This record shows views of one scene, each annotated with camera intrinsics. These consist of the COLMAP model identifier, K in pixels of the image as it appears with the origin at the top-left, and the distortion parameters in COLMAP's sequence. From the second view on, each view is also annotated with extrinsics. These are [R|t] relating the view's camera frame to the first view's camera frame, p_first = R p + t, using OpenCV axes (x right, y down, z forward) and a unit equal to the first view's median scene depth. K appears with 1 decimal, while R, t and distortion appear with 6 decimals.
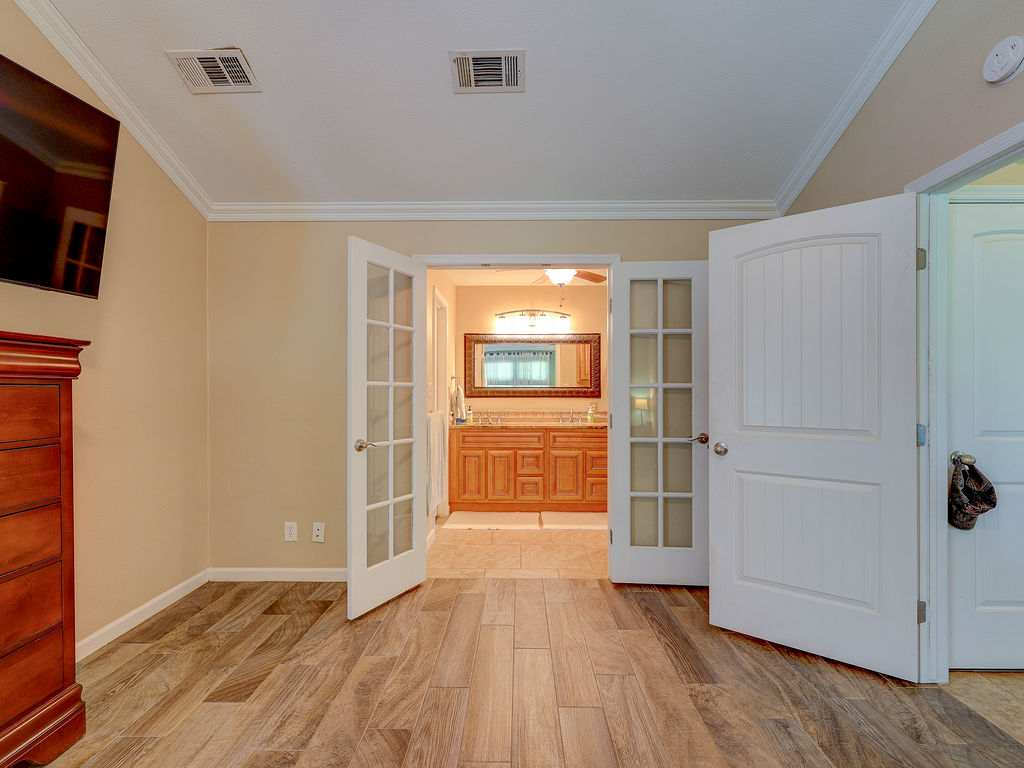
lens RADIAL K [[451.4, 0, 505.8], [0, 451.4, 388.7], [0, 0, 1]] dist [0.002582, 0.000299]
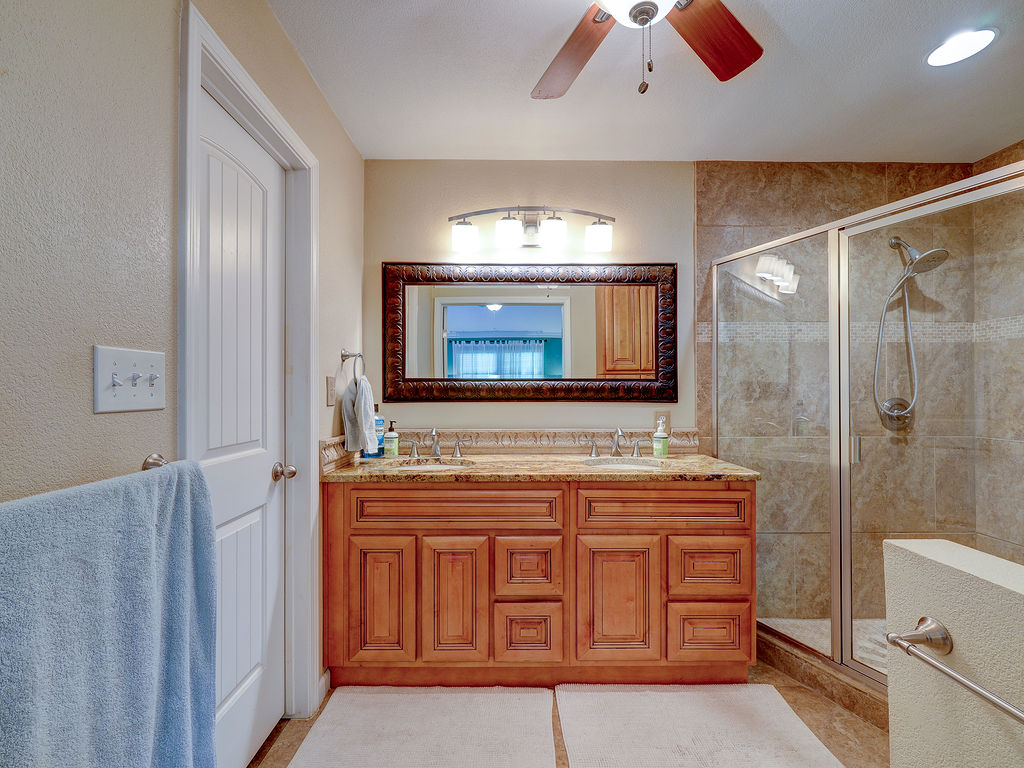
lens RADIAL K [[451.4, 0, 505.8], [0, 451.4, 388.7], [0, 0, 1]] dist [0.002582, 0.000299]
pose [[0.999554, -0.000618, 0.029860, 0.020131], [0.000656, 0.999999, -0.001241, 0.007069], [-0.029860, 0.001260, 0.999553, 0.553044]]
